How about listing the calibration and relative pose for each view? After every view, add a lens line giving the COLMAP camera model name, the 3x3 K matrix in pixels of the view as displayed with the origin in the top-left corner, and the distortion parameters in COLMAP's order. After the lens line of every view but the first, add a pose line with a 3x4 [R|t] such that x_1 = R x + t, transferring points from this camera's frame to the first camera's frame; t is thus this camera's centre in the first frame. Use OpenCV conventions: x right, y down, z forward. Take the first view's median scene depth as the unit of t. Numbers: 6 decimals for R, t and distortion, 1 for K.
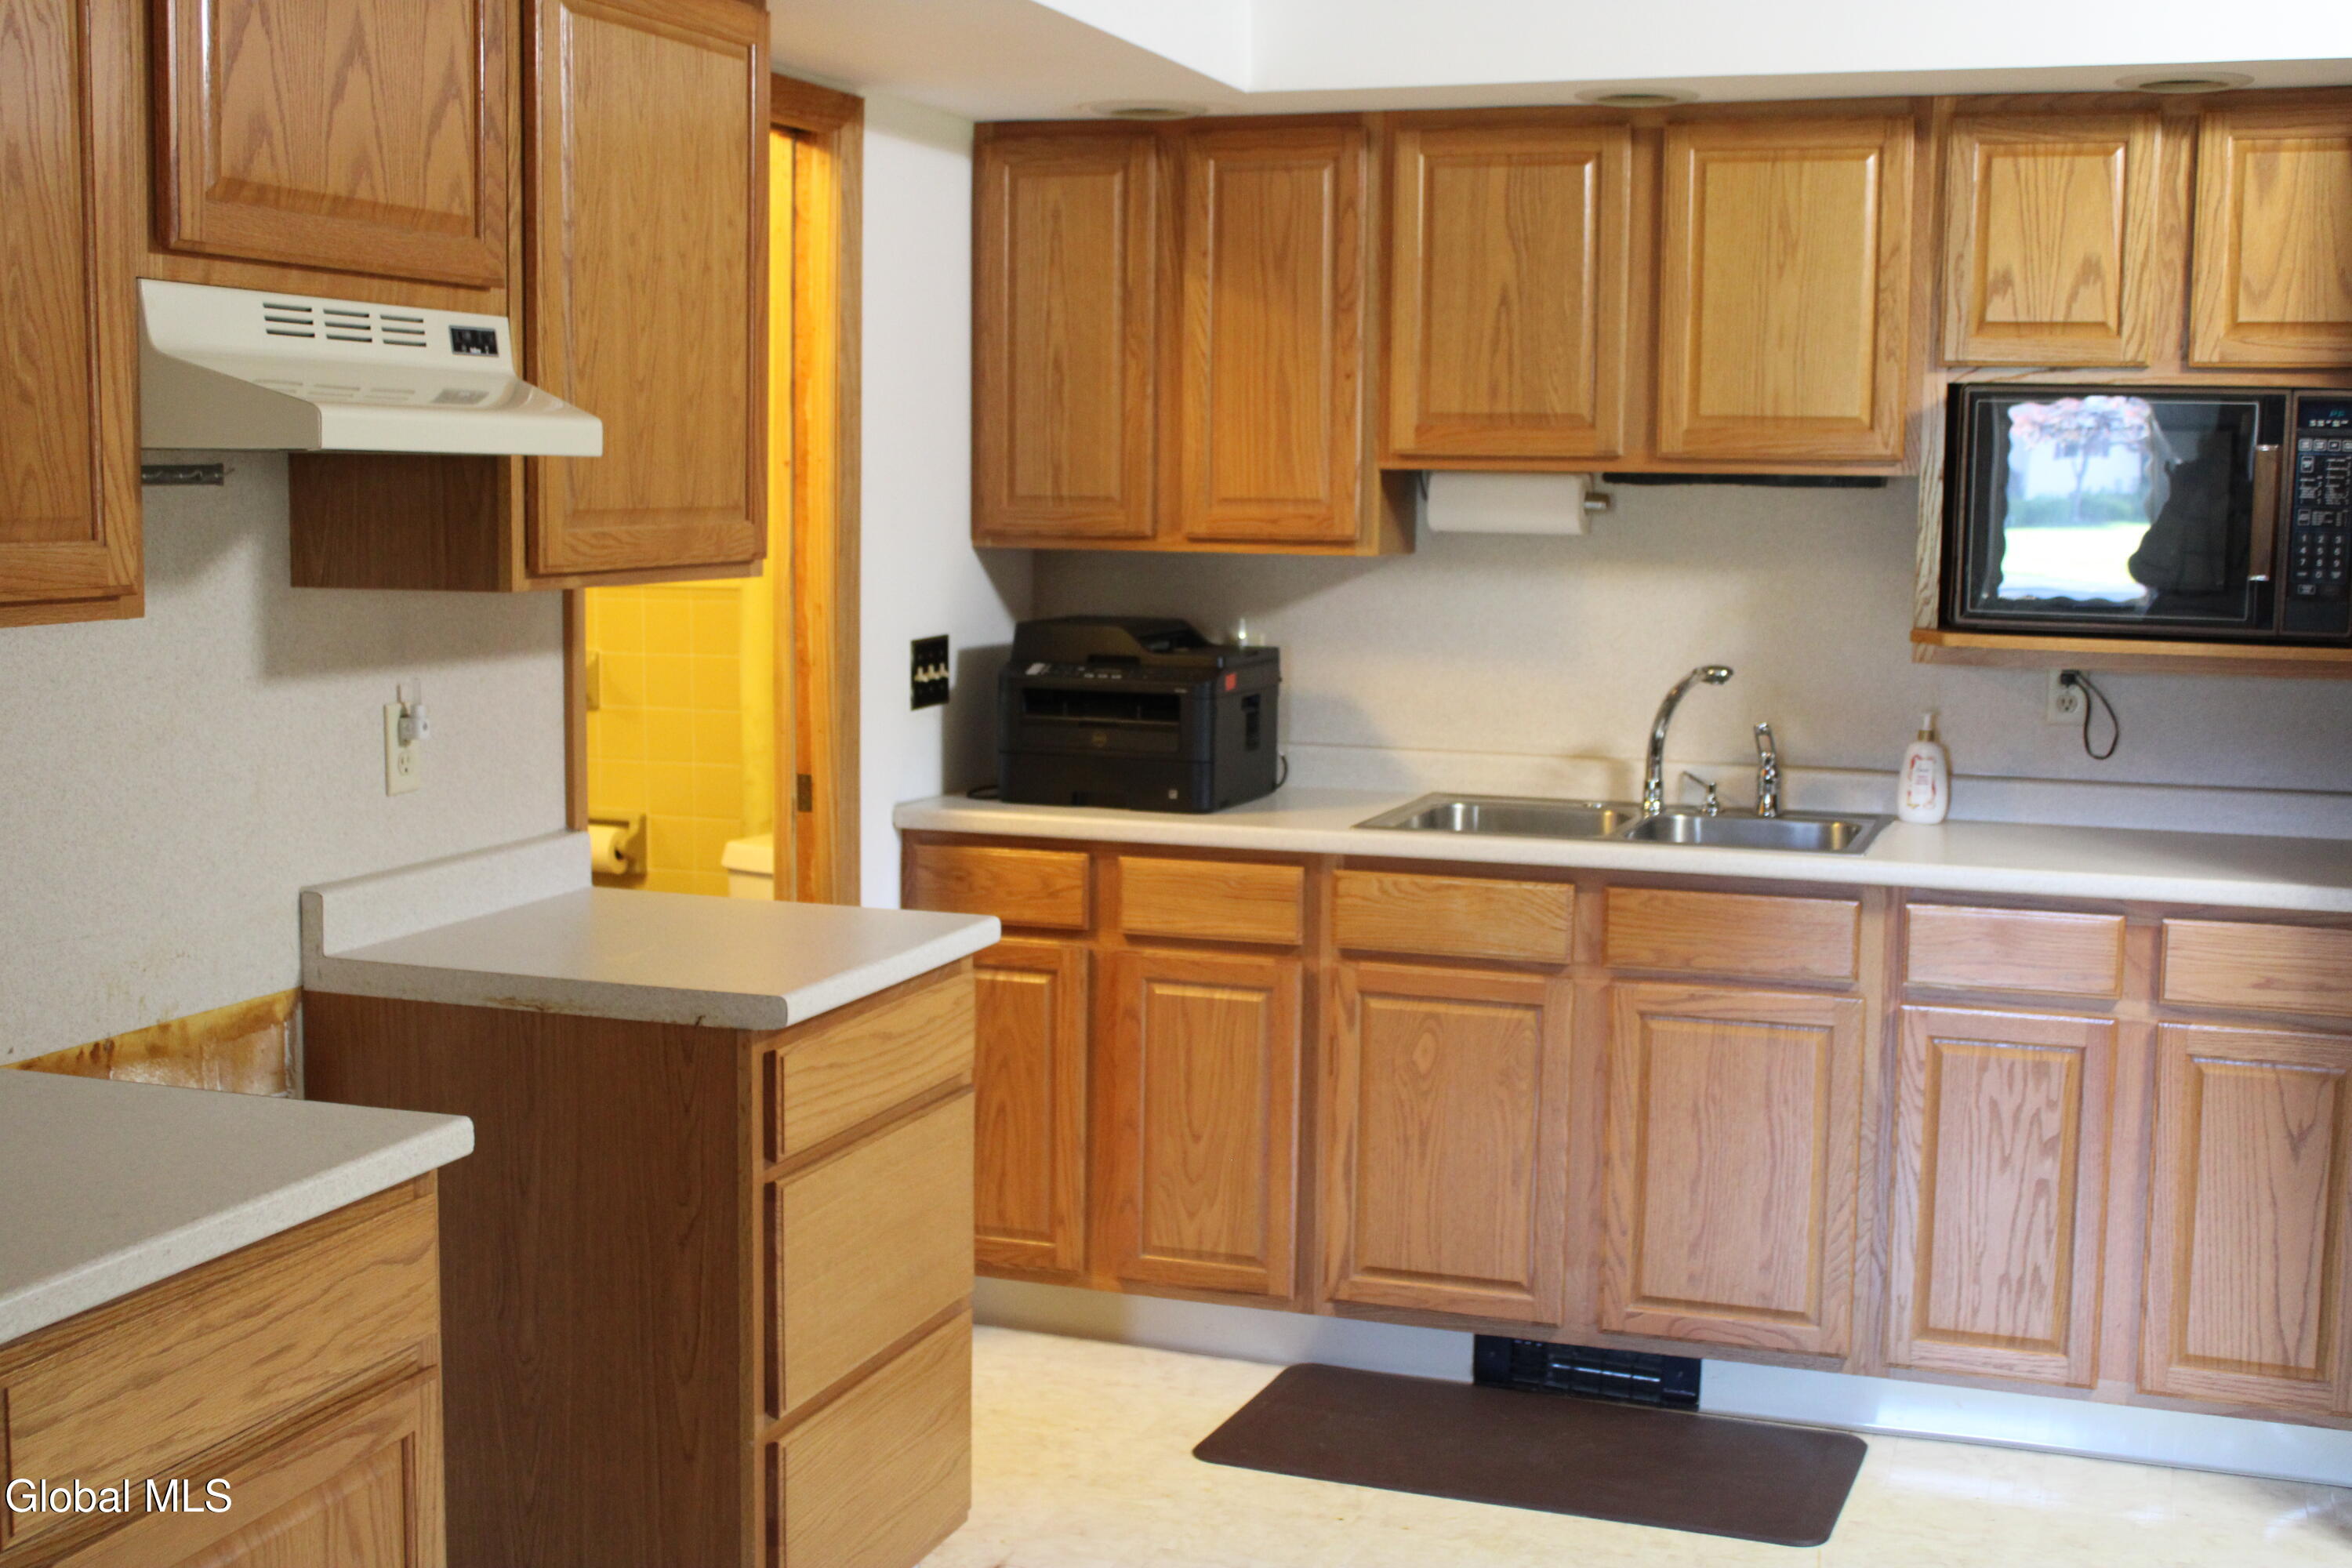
lens RADIAL K [[2773.0, 0, 1176.0], [0, 2773.0, 784.0], [0, 0, 1]] dist [-0.055426, -0.025342]
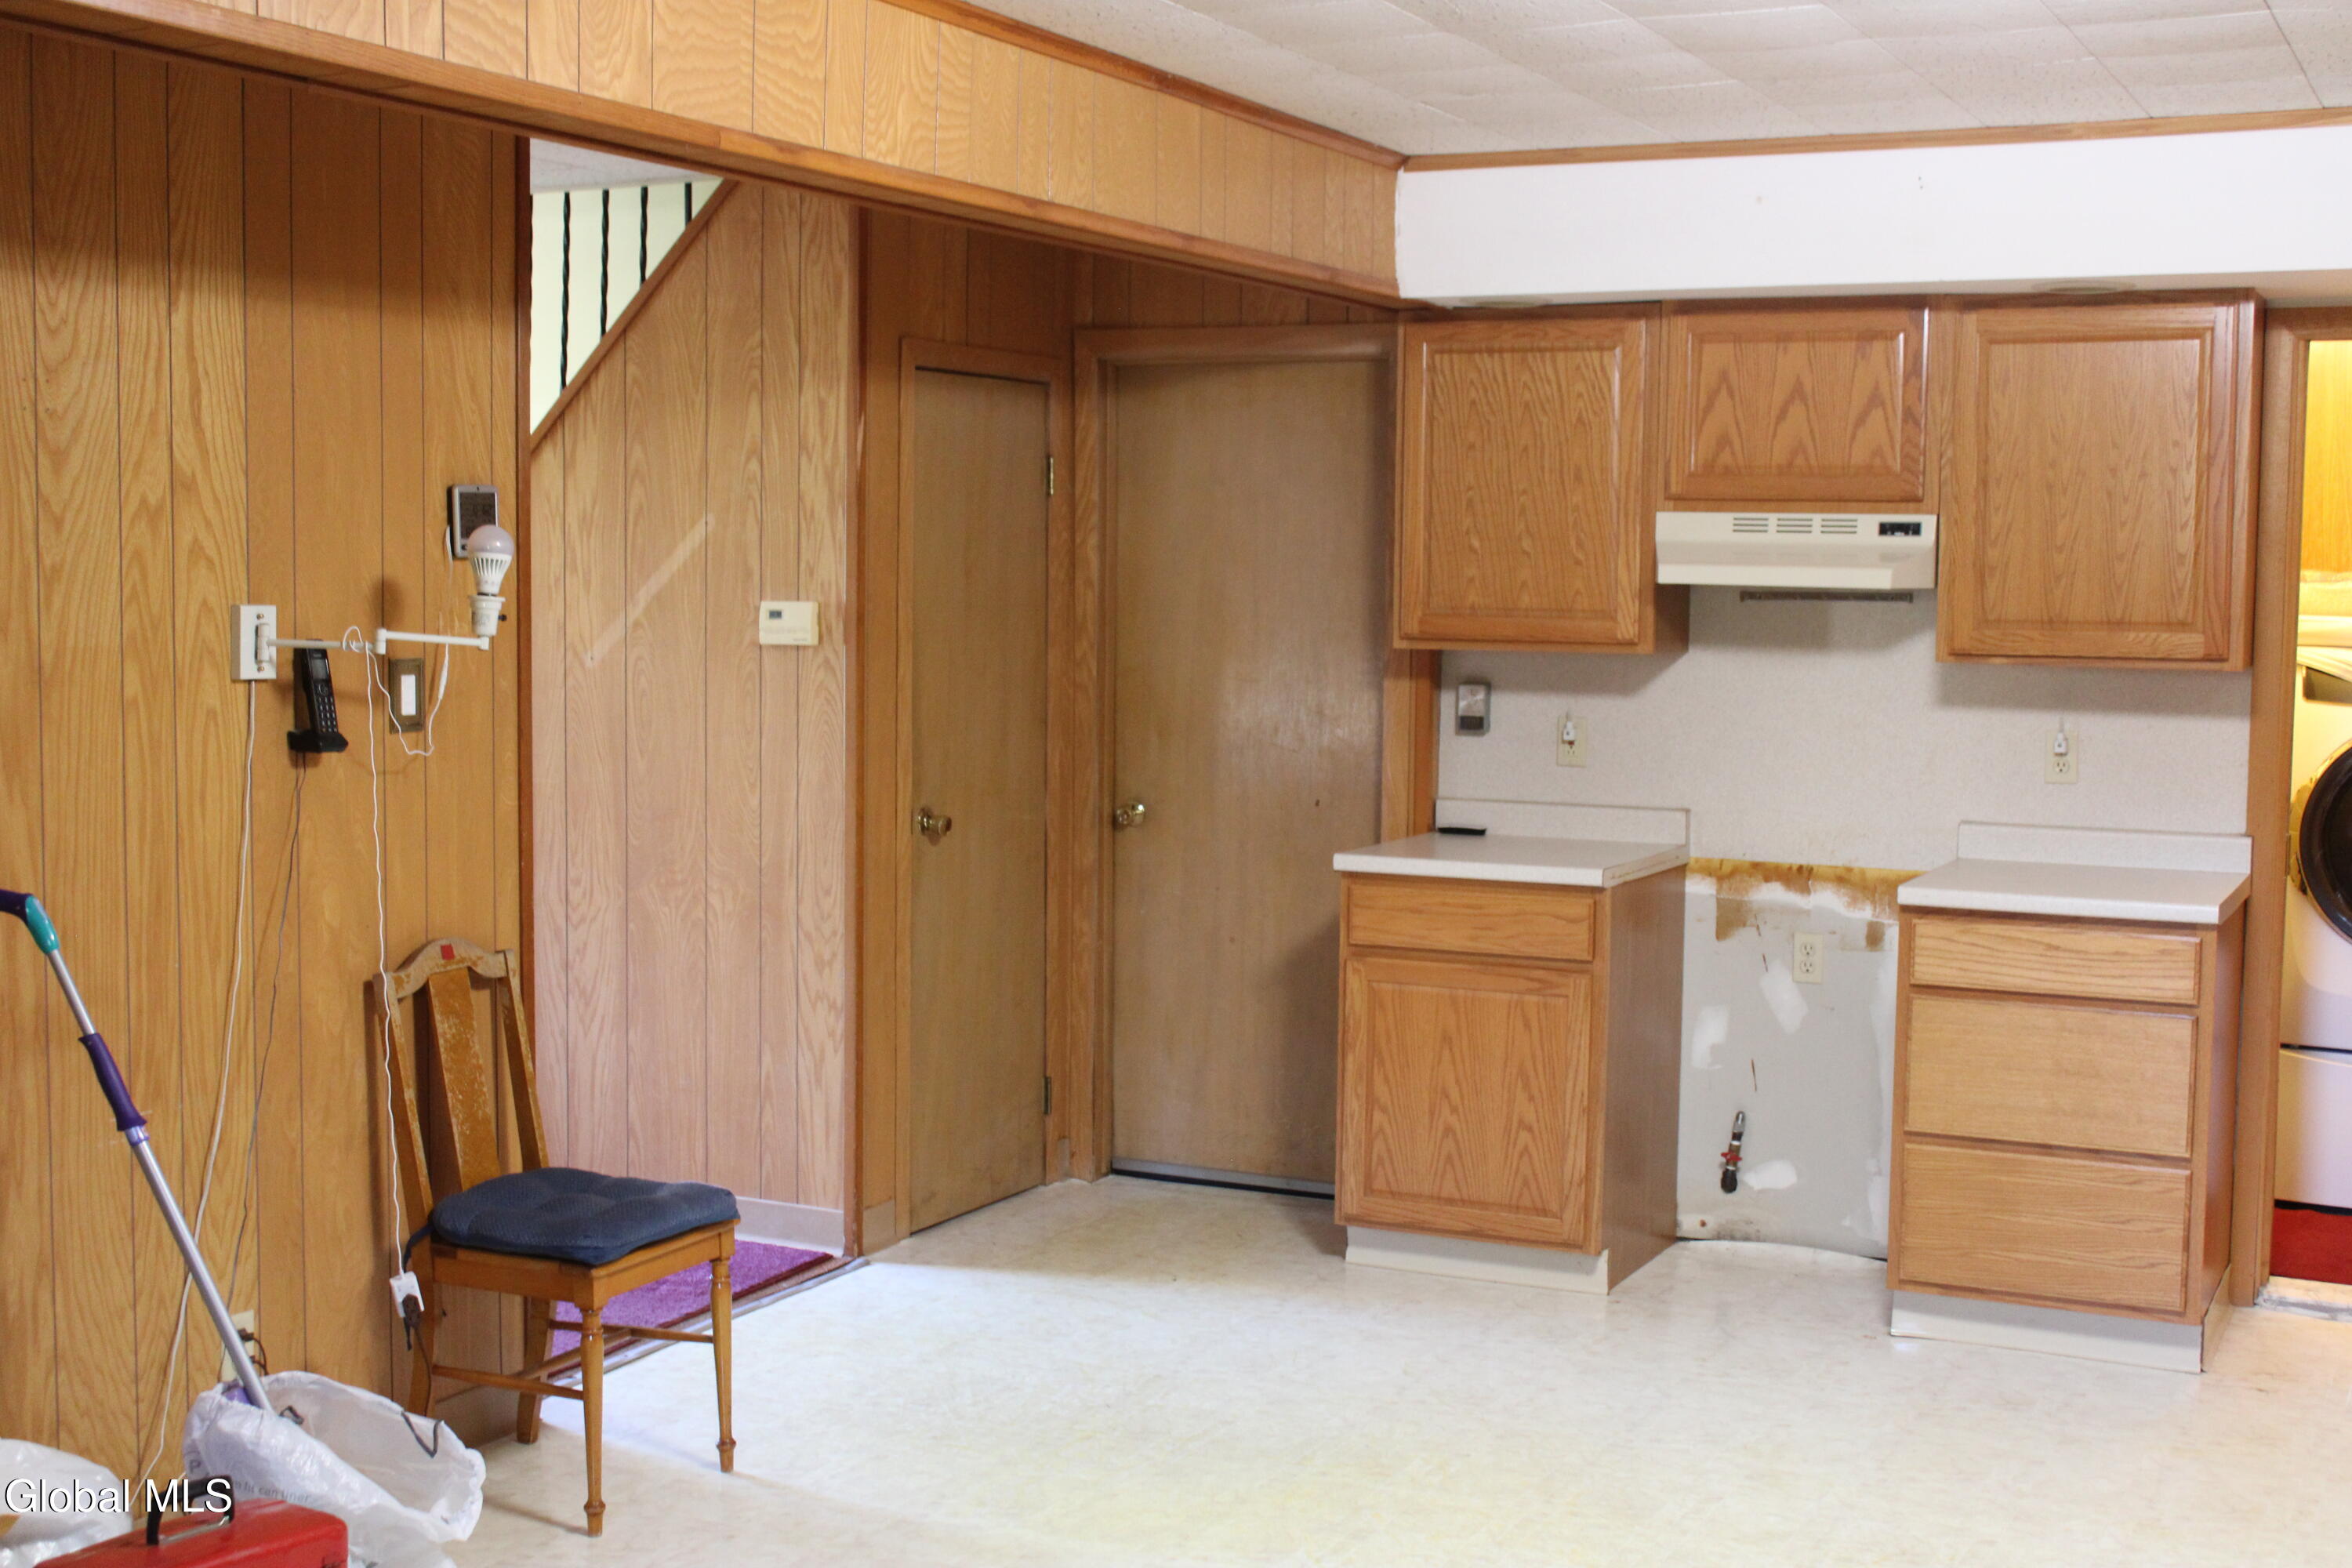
lens RADIAL K [[2773.0, 0, 1176.0], [0, 2773.0, 784.0], [0, 0, 1]] dist [-0.055426, -0.025342]
pose [[-0.112974, 0.066343, -0.991381, 1.862995], [-0.123884, 0.989042, 0.080304, -0.082802], [0.985845, 0.131888, -0.103517, 0.783768]]
